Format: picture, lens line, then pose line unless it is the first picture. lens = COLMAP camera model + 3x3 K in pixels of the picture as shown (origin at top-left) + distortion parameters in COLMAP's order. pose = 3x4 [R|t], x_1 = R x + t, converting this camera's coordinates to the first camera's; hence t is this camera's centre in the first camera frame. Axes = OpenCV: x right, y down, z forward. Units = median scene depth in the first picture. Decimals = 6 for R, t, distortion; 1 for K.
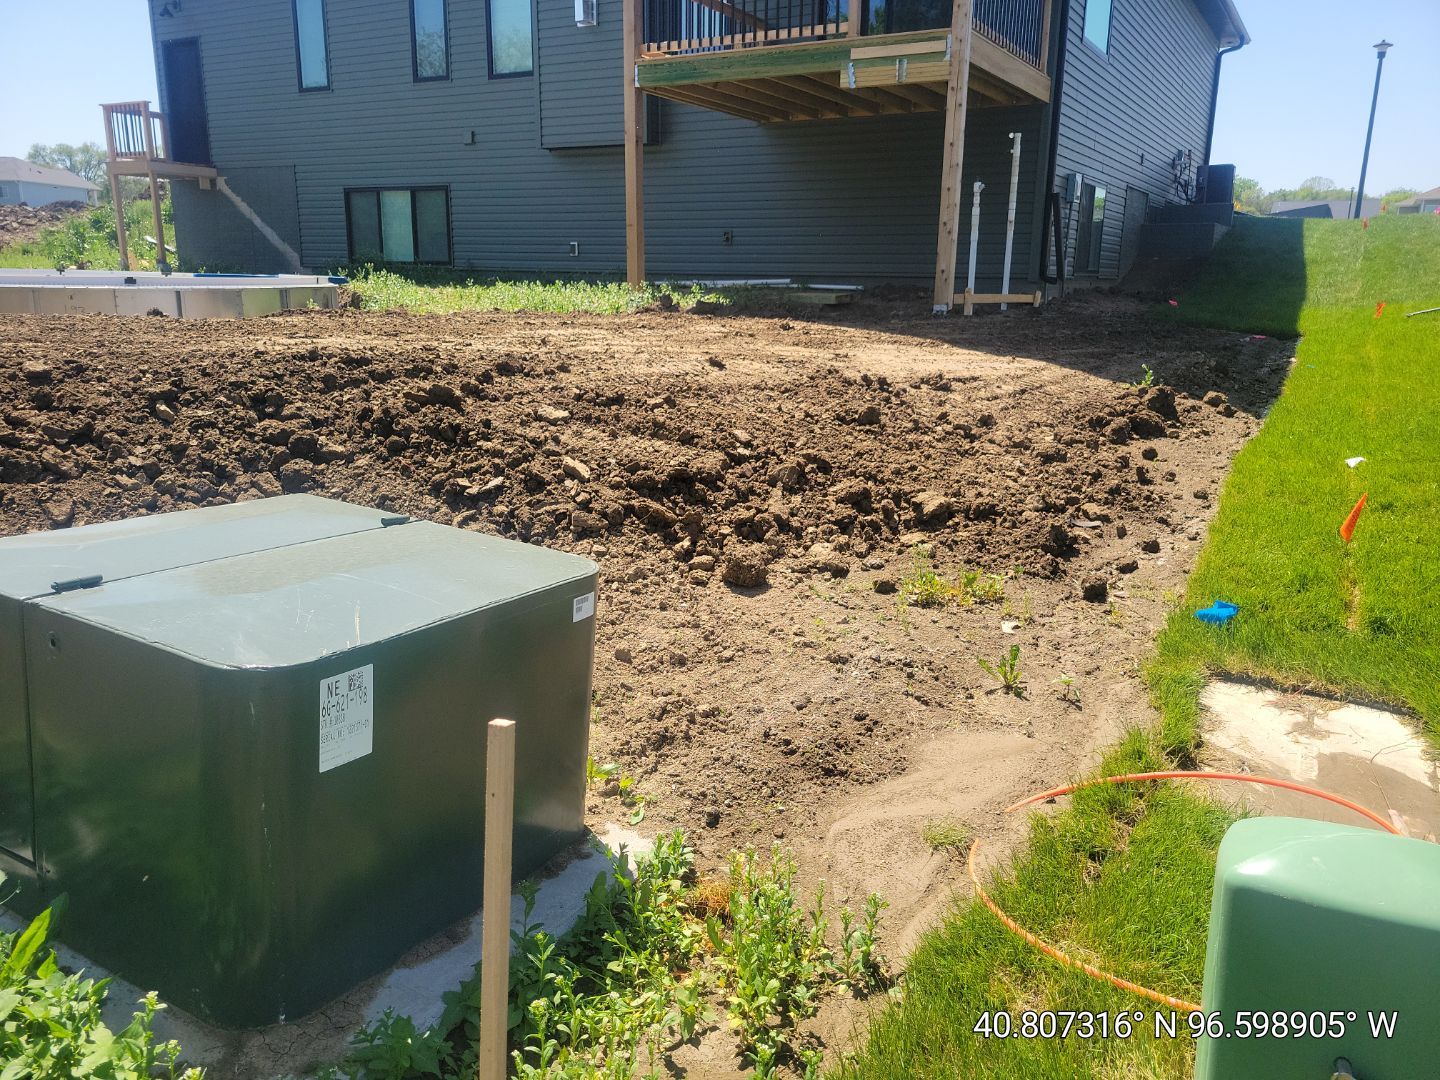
lens RADIAL K [[1072.6, 0, 725.5], [0, 1072.6, 523.4], [0, 0, 1]] dist [0.062049, -0.047981]
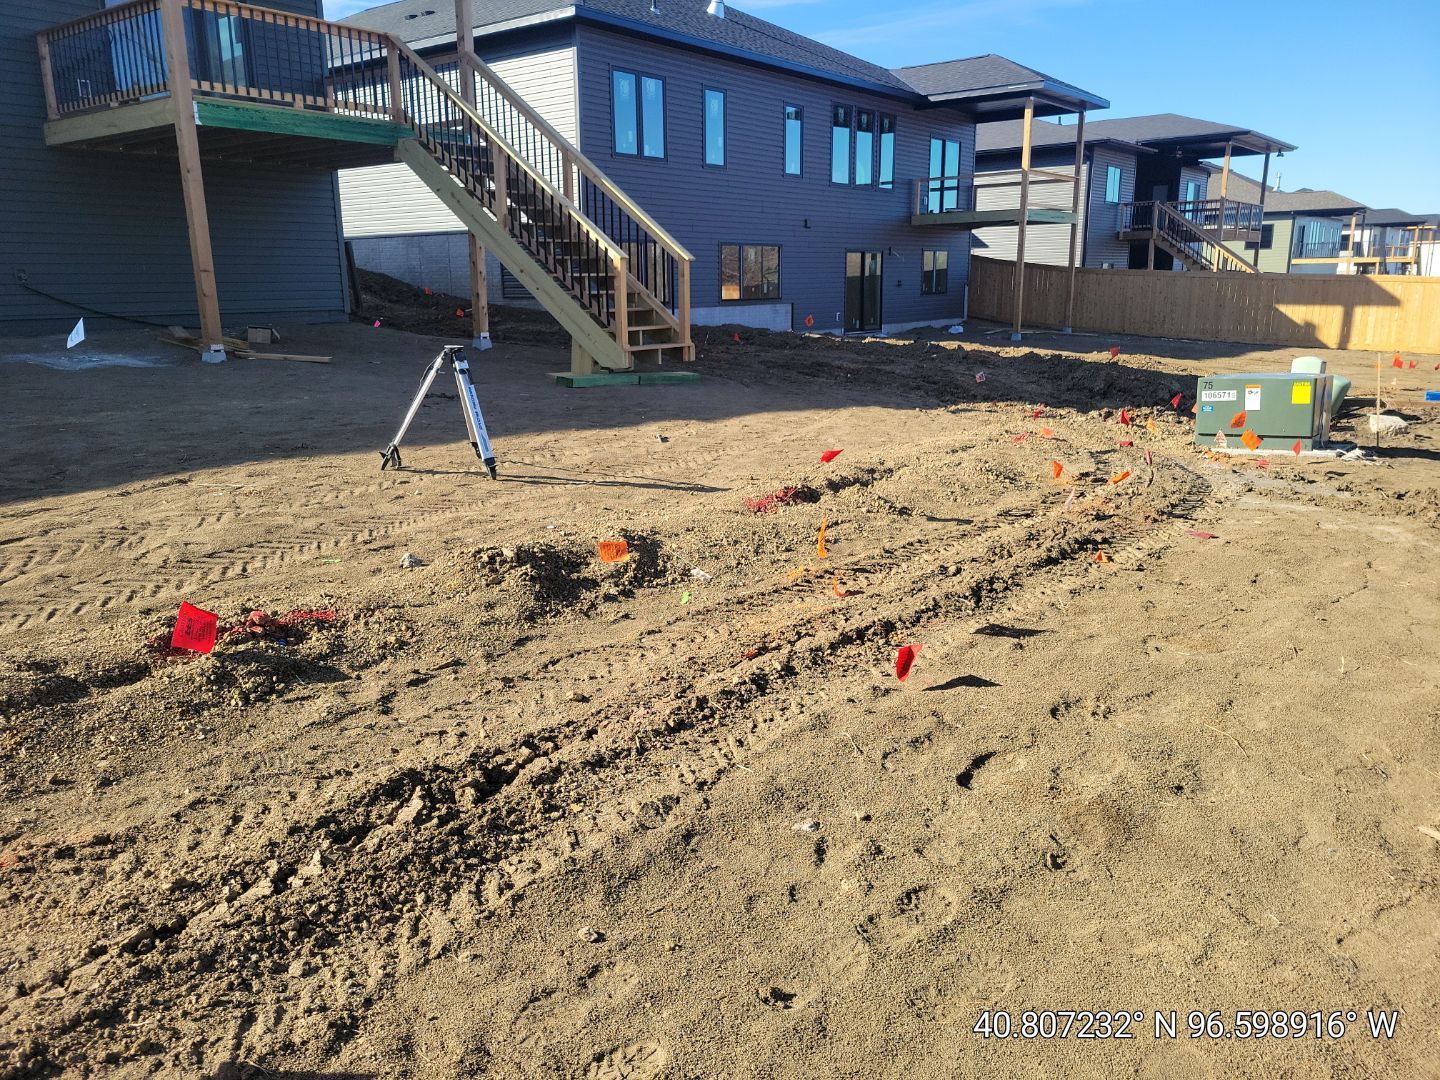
lens RADIAL K [[1072.6, 0, 695.0], [0, 1072.6, 519.2], [0, 0, 1]] dist [0.062049, -0.047981]
pose [[0.151388, -0.233800, 0.960427, -0.674443], [0.238807, 0.951494, 0.193983, -0.107562], [-0.959194, 0.199990, 0.199878, 0.317183]]
